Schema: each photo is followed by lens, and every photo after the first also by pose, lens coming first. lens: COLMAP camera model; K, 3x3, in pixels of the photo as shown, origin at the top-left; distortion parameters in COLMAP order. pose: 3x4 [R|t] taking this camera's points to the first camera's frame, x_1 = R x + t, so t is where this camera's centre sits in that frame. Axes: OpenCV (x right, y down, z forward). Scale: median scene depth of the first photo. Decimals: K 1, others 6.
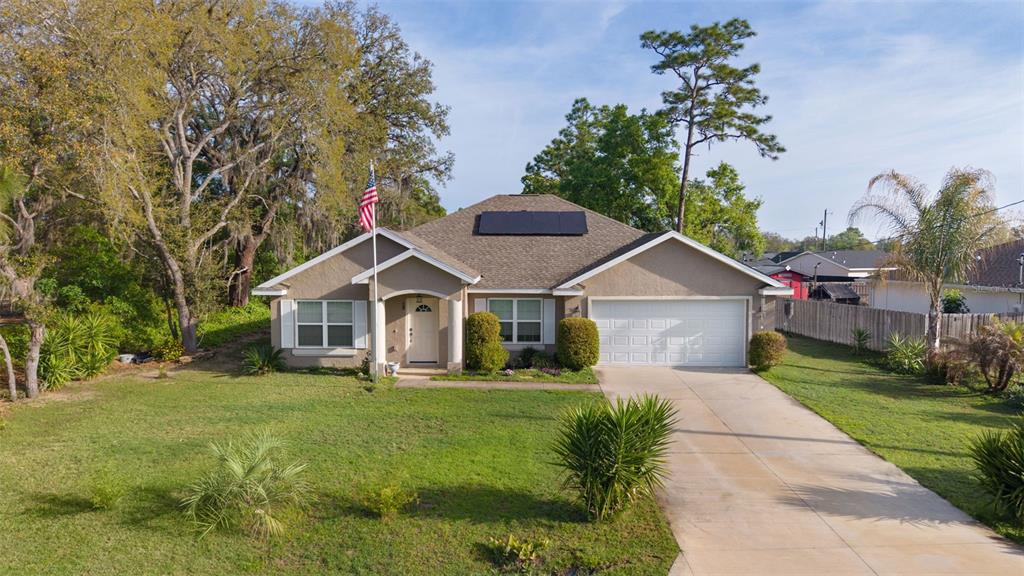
lens RADIAL K [[701.0, 0, 510.9], [0, 701.0, 286.7], [0, 0, 1]] dist [0.030508, -0.037786]
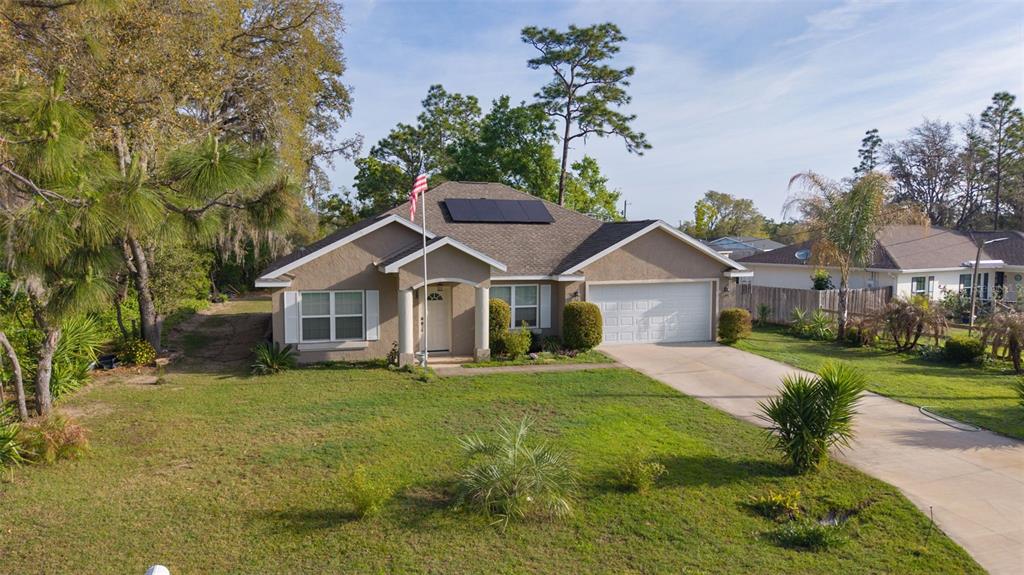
lens RADIAL K [[701.0, 0, 513.0], [0, 701.0, 289.3], [0, 0, 1]] dist [0.030508, -0.037786]
pose [[0.946911, -0.023464, 0.320638, -0.337573], [0.015881, 0.999529, 0.026246, -0.003845], [-0.321103, -0.019760, 0.946838, 0.028840]]
